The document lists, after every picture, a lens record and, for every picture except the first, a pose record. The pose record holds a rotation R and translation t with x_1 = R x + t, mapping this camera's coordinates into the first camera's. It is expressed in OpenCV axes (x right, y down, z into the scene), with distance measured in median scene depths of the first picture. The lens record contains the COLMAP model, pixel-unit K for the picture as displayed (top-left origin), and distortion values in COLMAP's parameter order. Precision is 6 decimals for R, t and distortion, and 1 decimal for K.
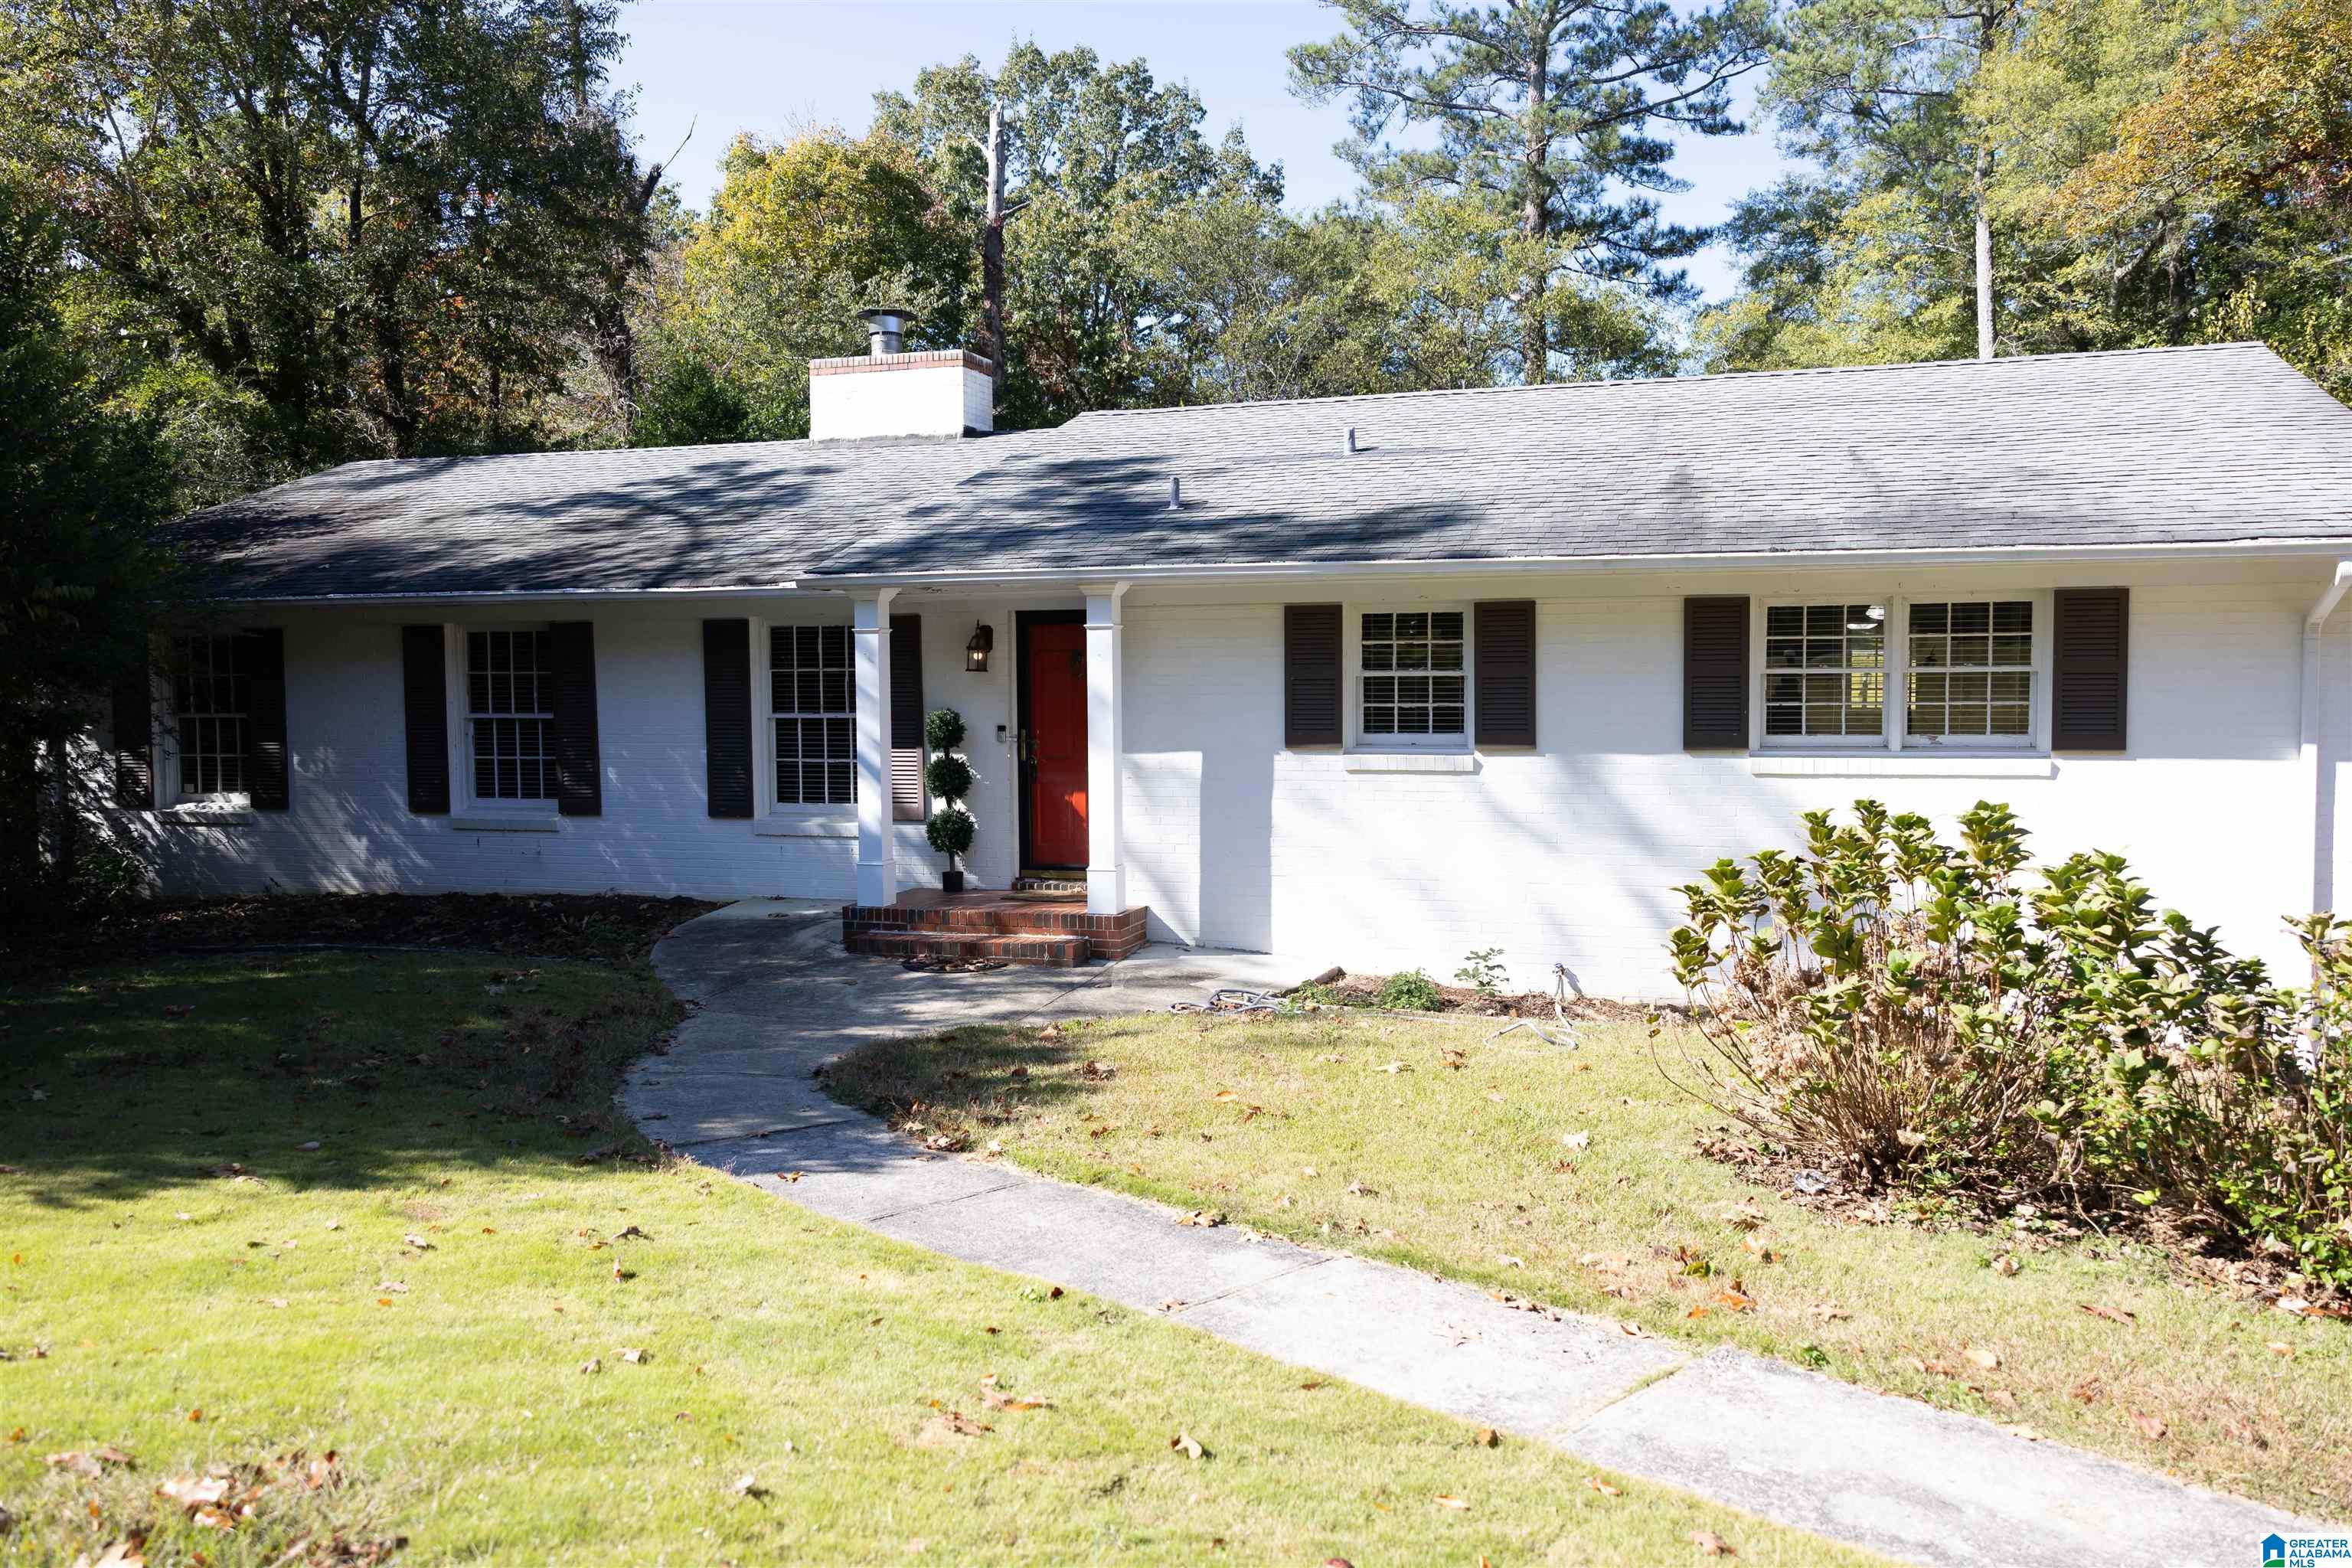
lens RADIAL K [[1881.2, 0, 1174.5], [0, 1881.2, 787.8], [0, 0, 1]] dist [-0.013685, -0.004218]
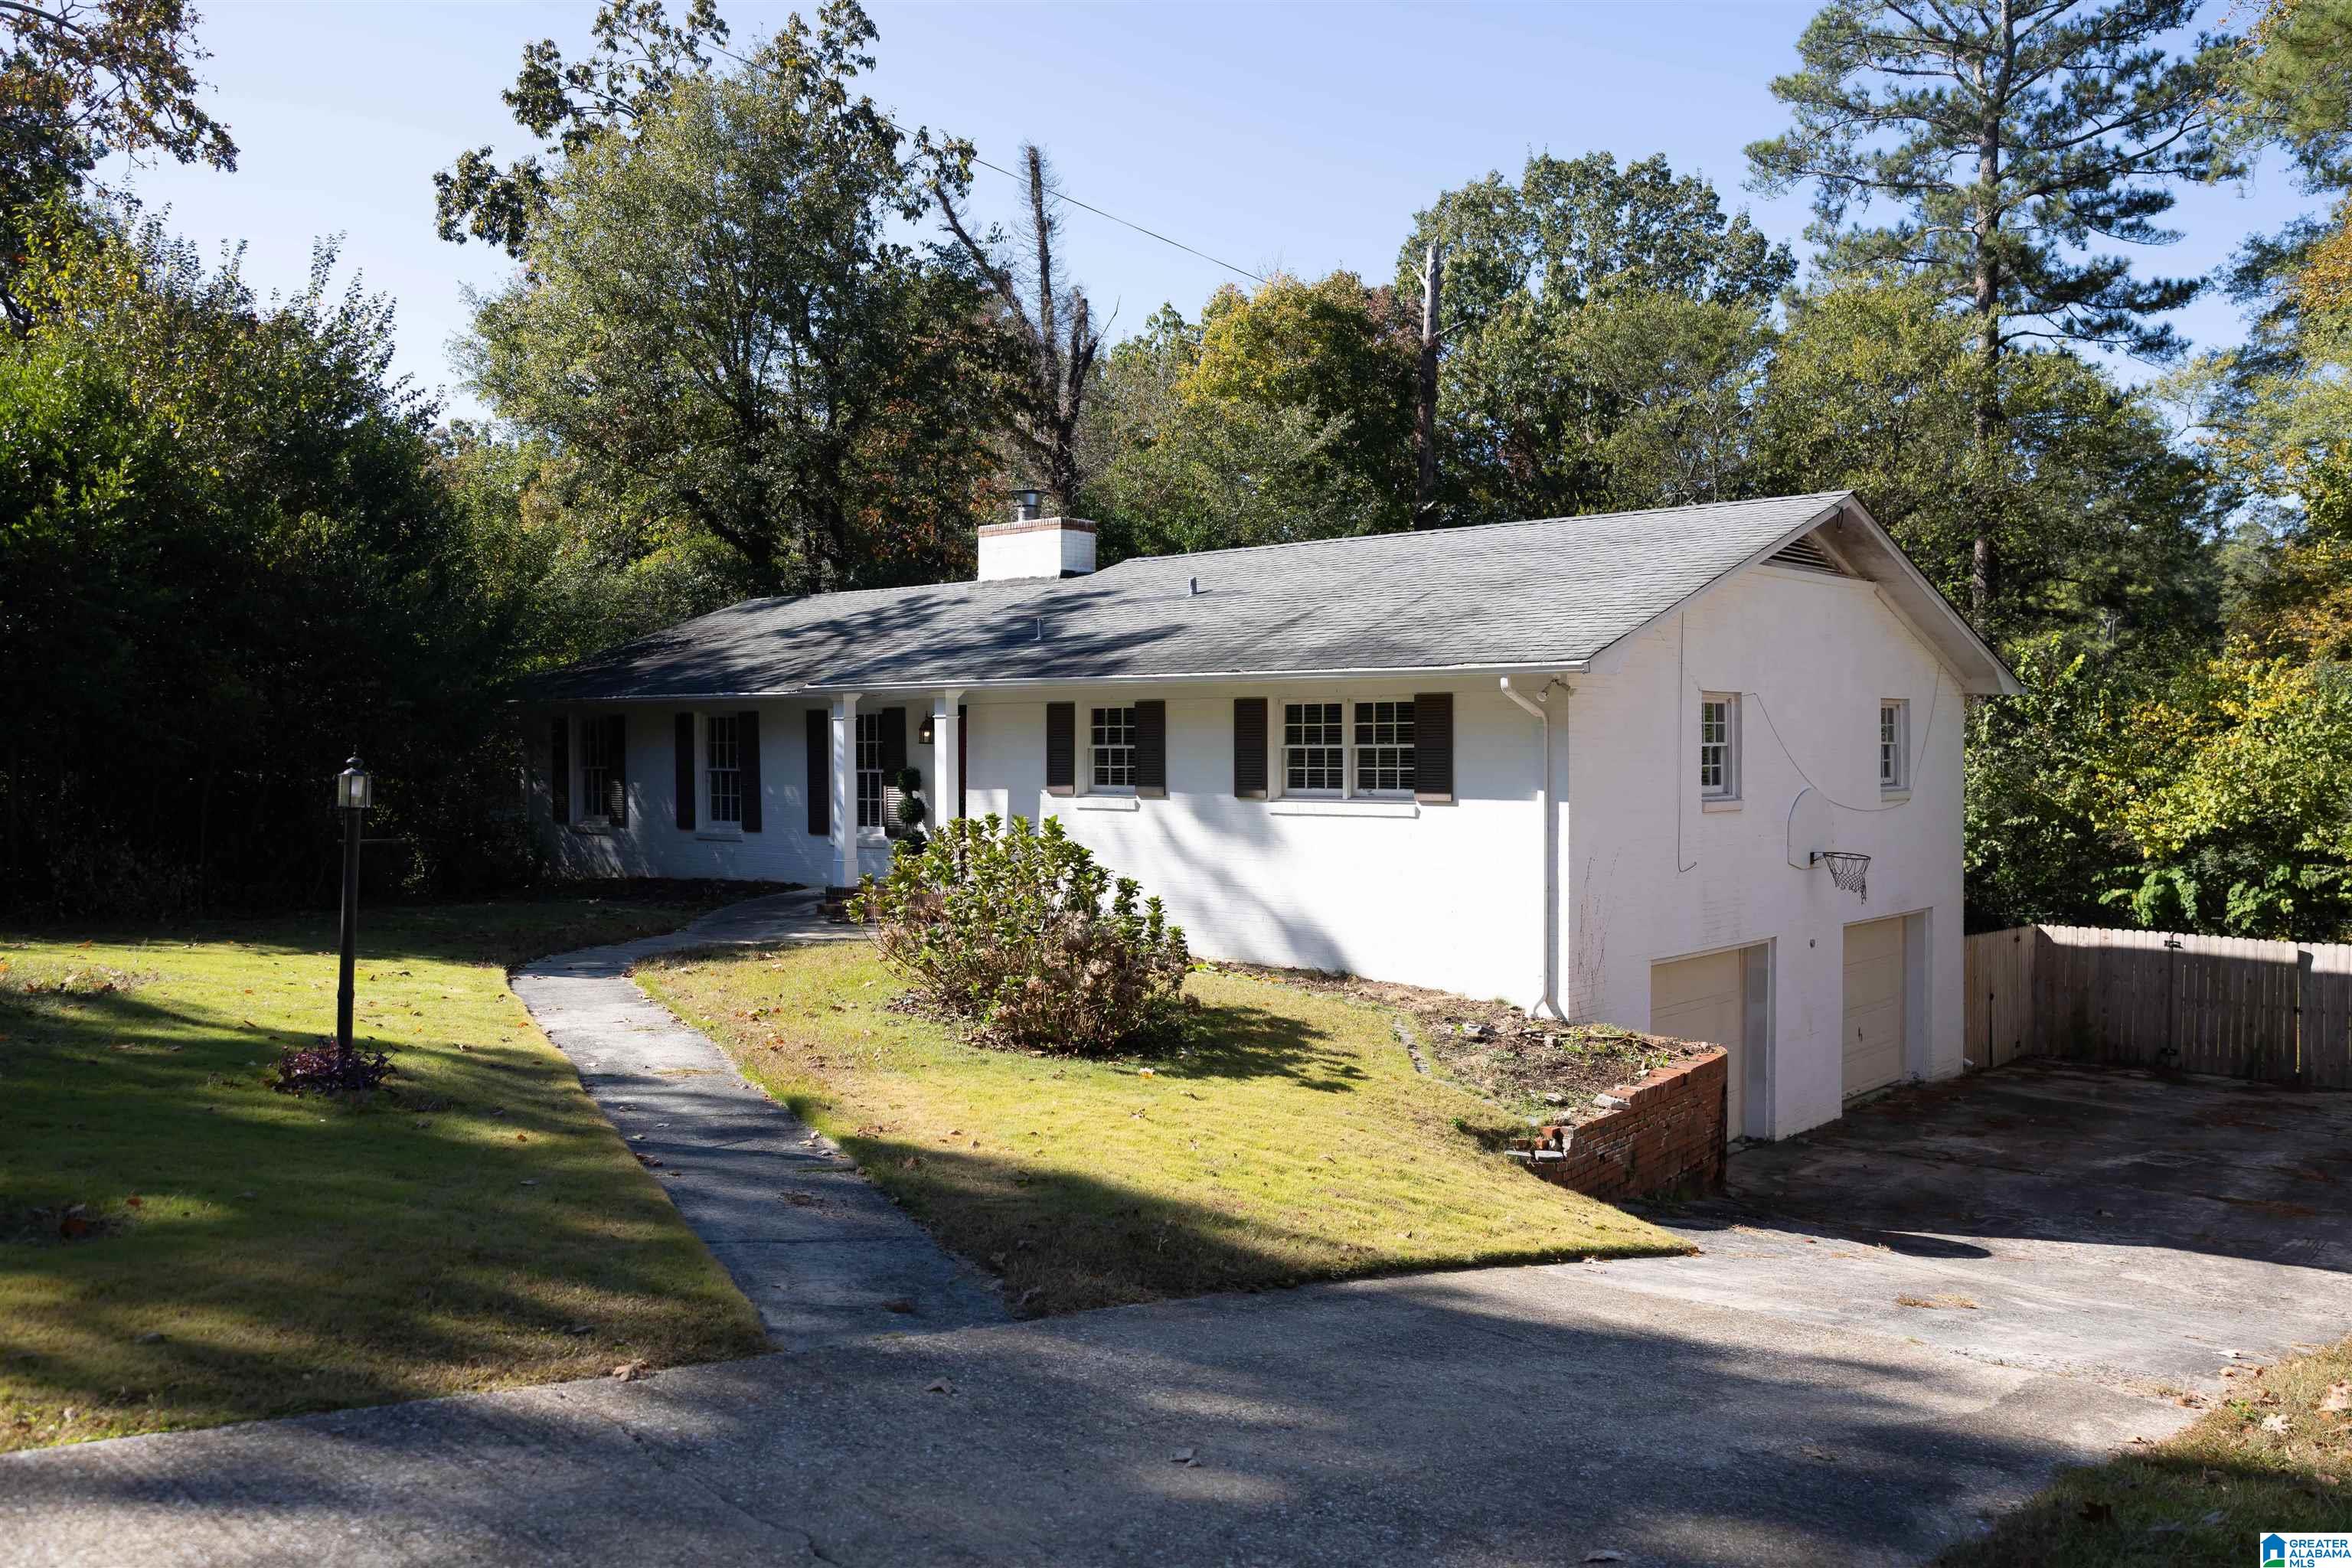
lens RADIAL K [[1929.2, 0, 1177.8], [0, 1929.2, 781.8], [0, 0, 1]] dist [0.010816, 0.009844]
pose [[0.923204, 0.011877, -0.384127, 0.225114], [-0.025659, 0.999197, -0.030772, 0.004832], [0.383453, 0.038265, 0.922767, -0.132310]]
